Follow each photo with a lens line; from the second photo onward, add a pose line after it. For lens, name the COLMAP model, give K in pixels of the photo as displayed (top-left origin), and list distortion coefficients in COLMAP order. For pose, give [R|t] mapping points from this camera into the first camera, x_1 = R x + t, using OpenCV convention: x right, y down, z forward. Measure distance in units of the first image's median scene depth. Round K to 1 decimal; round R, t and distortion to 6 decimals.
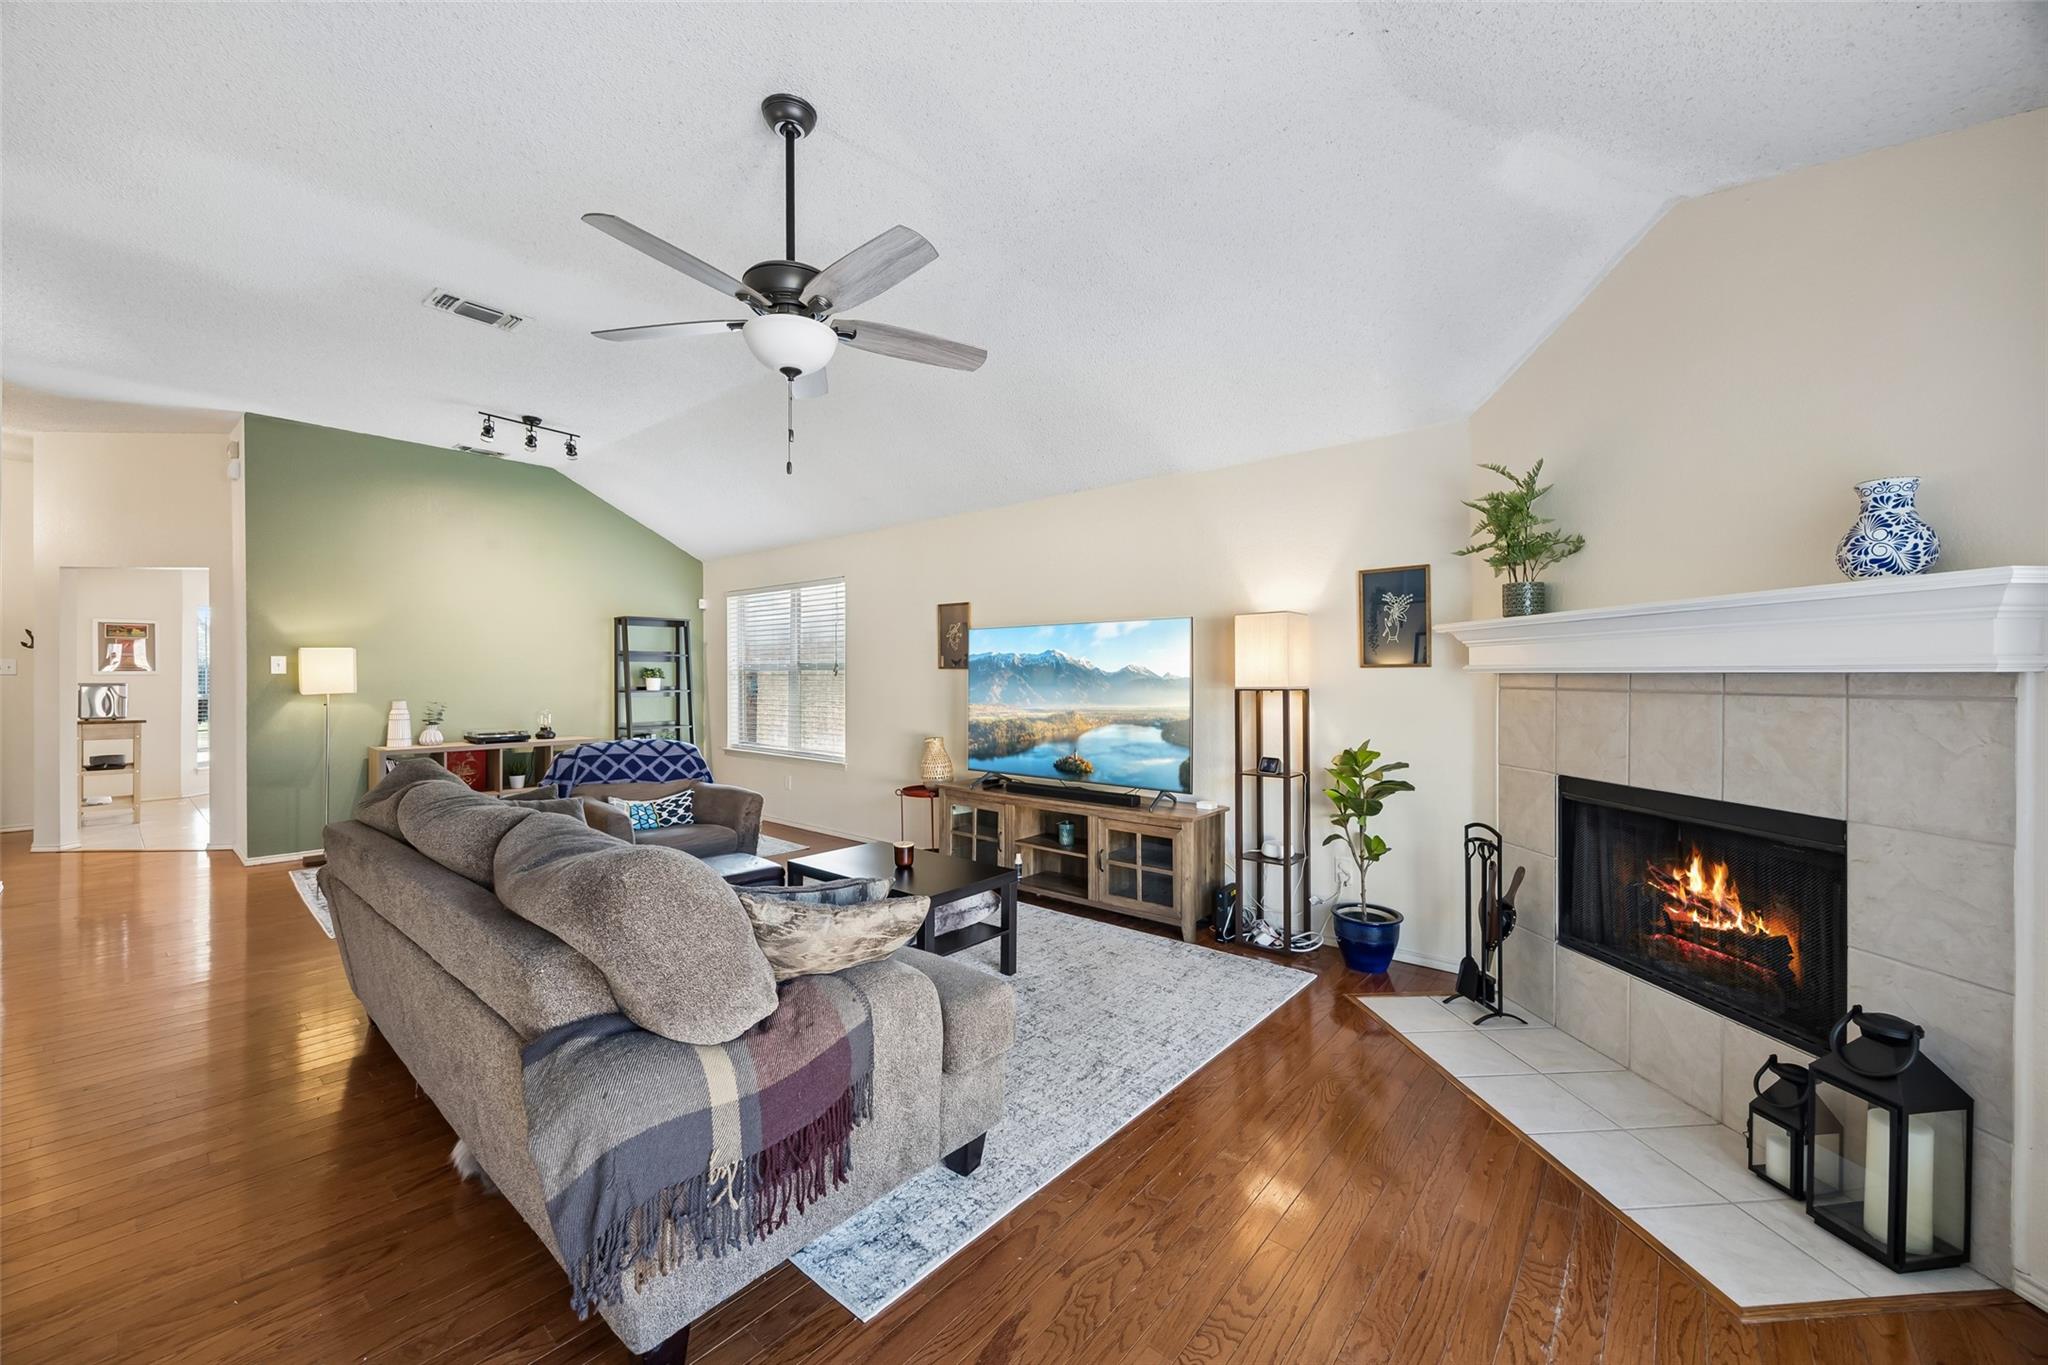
lens RADIAL K [[803.1, 0, 1038.4], [0, 803.1, 684.6], [0, 0, 1]] dist [0.001311, -0.000068]
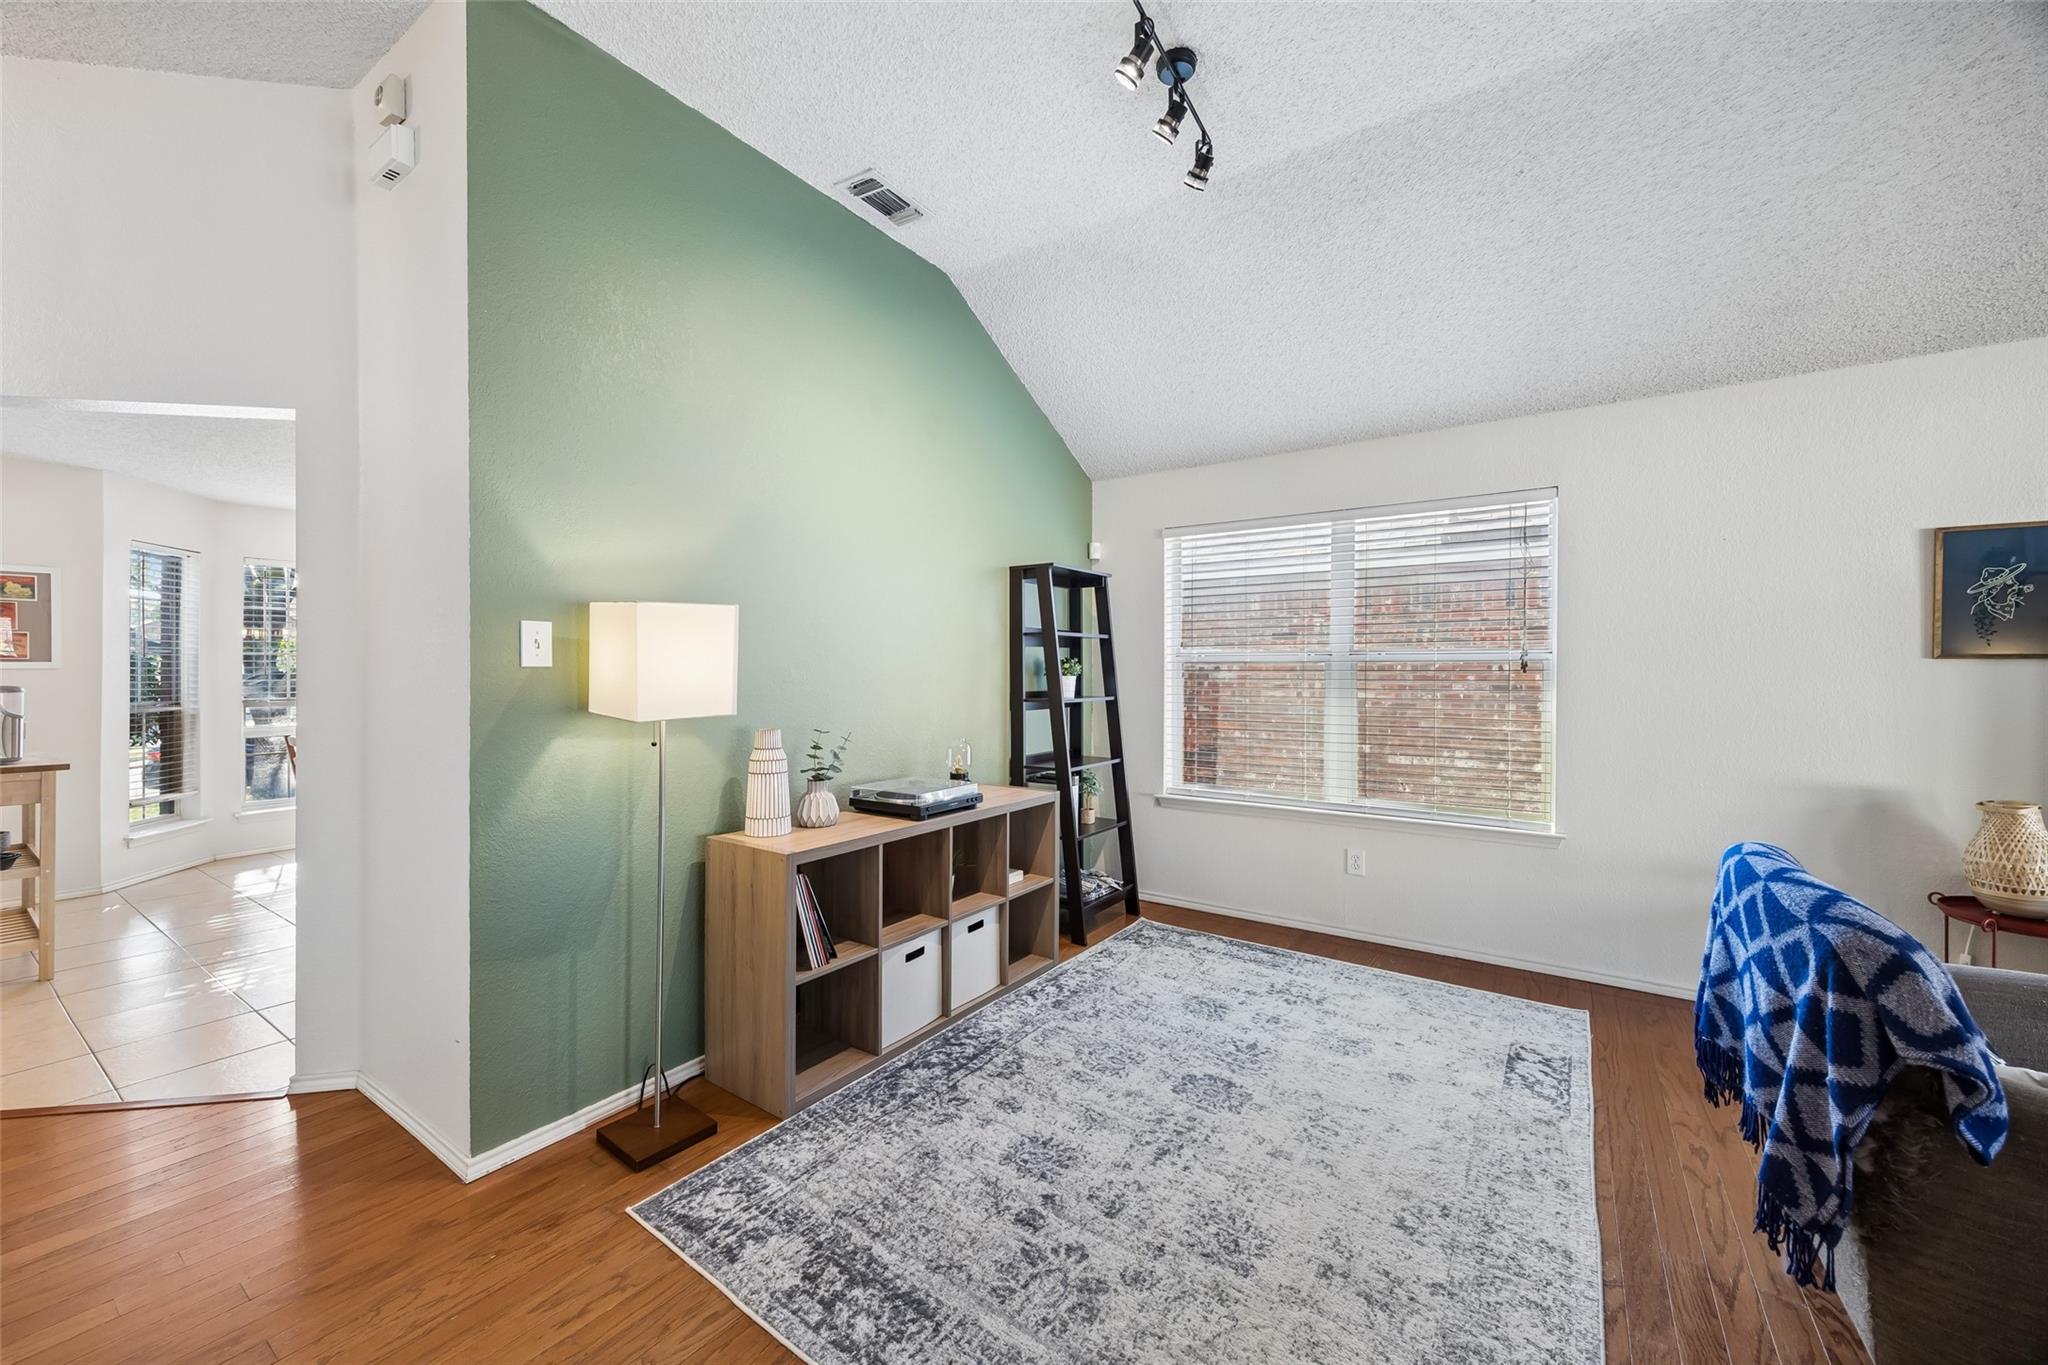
lens RADIAL K [[803.1, 0, 1009.8], [0, 803.1, 673.7], [0, 0, 1]] dist [0.001311, -0.000068]
pose [[0.994755, 0.000552, 0.102288, -0.751020], [0.000309, 0.999965, -0.008400, -0.006440], [-0.102289, 0.008388, 0.994719, 0.581897]]
